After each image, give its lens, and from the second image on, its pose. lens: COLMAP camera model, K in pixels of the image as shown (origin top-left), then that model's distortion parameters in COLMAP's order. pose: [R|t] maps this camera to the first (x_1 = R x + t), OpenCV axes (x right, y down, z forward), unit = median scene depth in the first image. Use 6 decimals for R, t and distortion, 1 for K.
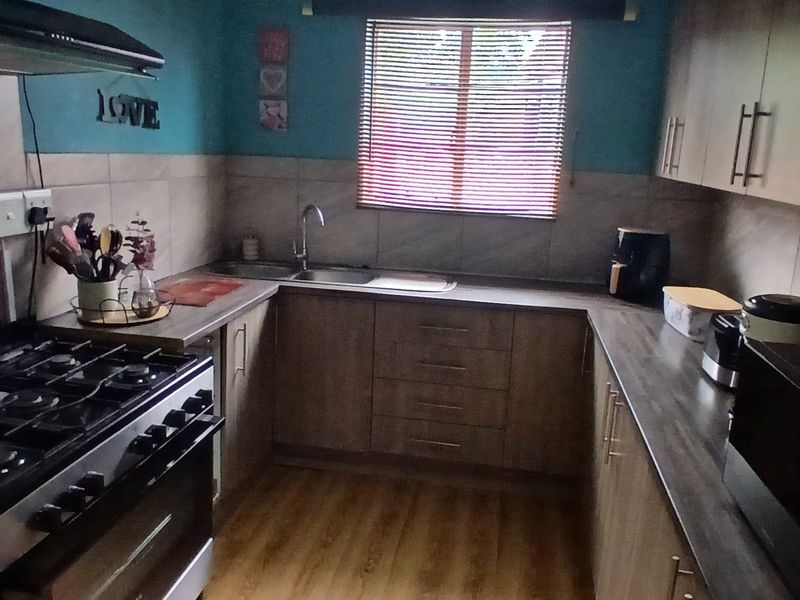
lens RADIAL K [[667.2, 0, 399.0], [0, 667.2, 307.0], [0, 0, 1]] dist [0.006632, -0.020345]
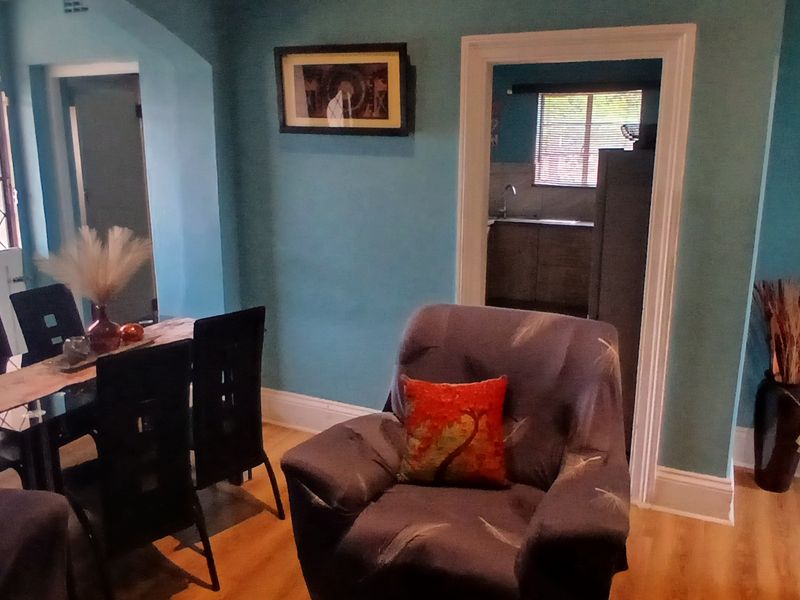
lens RADIAL K [[667.2, 0, 397.9], [0, 667.2, 294.8], [0, 0, 1]] dist [0.006632, -0.020345]
pose [[0.961160, 0.020132, -0.275258, 0.109462], [-0.021718, 0.999760, -0.002717, 0.195579], [0.275137, 0.008589, 0.961367, -1.052954]]
